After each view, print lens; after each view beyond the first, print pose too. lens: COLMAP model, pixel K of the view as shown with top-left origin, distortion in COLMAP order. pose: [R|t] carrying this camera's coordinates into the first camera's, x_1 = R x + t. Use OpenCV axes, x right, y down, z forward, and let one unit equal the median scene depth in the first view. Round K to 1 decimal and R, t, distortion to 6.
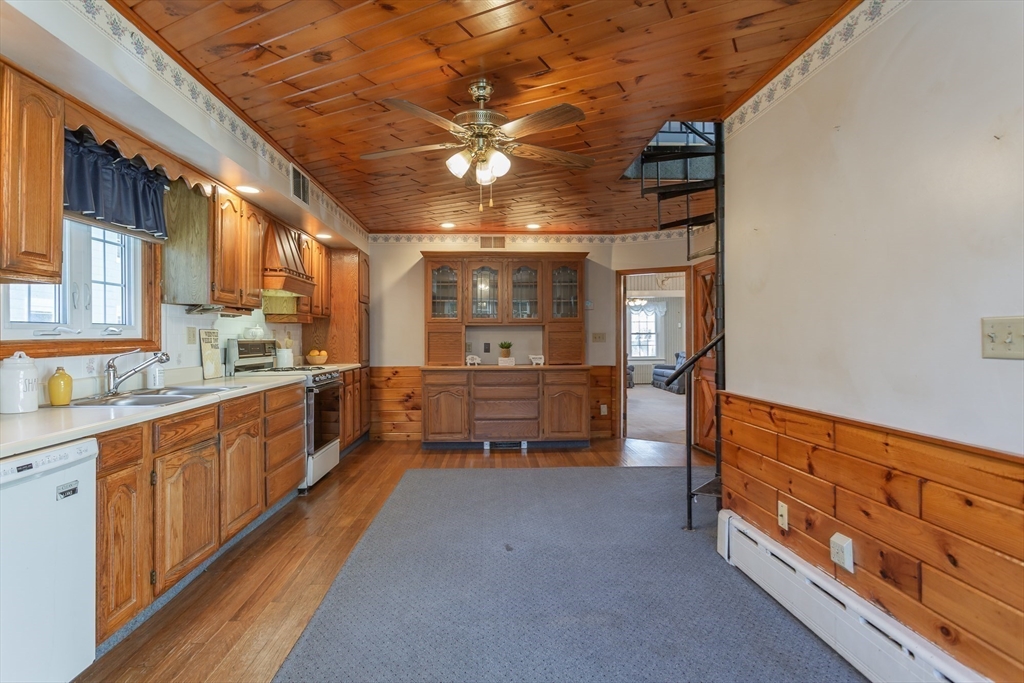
lens RADIAL K [[537.1, 0, 511.5], [0, 537.1, 335.9], [0, 0, 1]] dist [-0.002965, 0.009139]
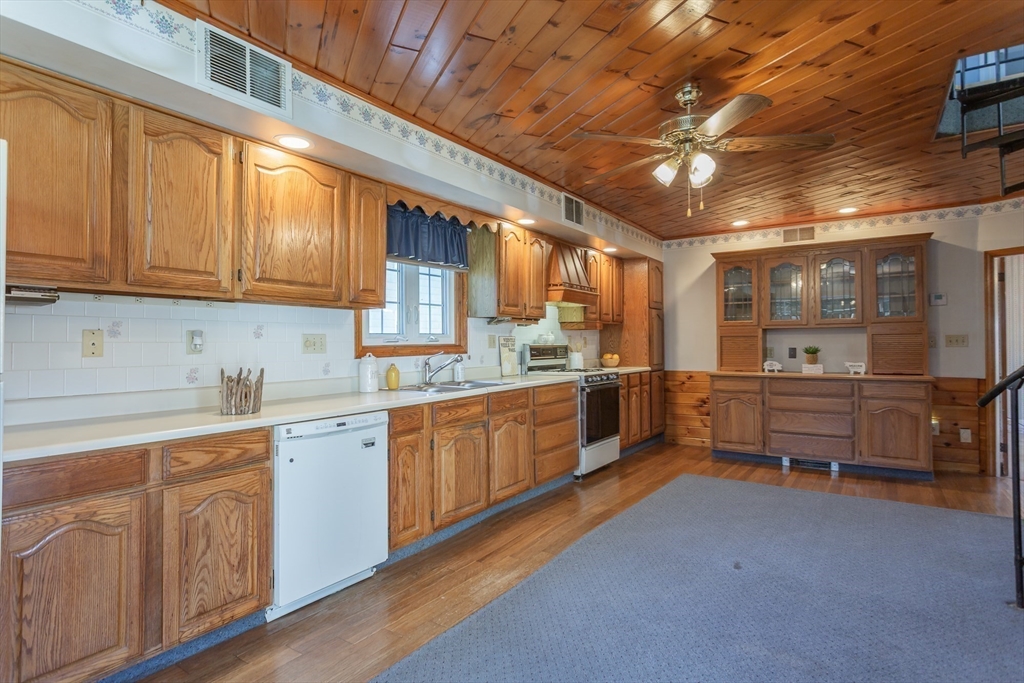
lens RADIAL K [[537.1, 0, 511.5], [0, 537.1, 335.9], [0, 0, 1]] dist [-0.002965, 0.009139]
pose [[0.800415, -0.009916, -0.599365, 0.192531], [0.005821, 0.999945, -0.008769, -0.002084], [0.599418, 0.003529, 0.800428, 0.004718]]
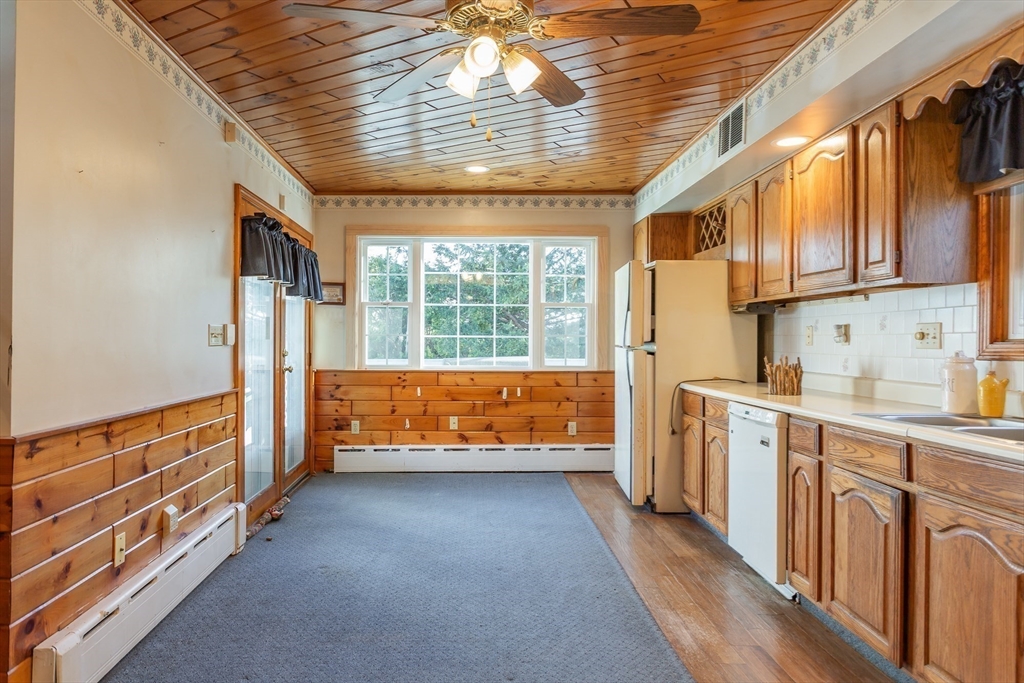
lens RADIAL K [[677.5, 0, 512.0], [0, 677.5, 341.5], [0, 0, 1]] dist [0.000600, 0.000189]
pose [[-0.999878, -0.001336, -0.015535, -0.049622], [-0.001323, 0.999999, -0.000833, 0.008322], [0.015536, -0.000812, -0.999879, 1.258617]]
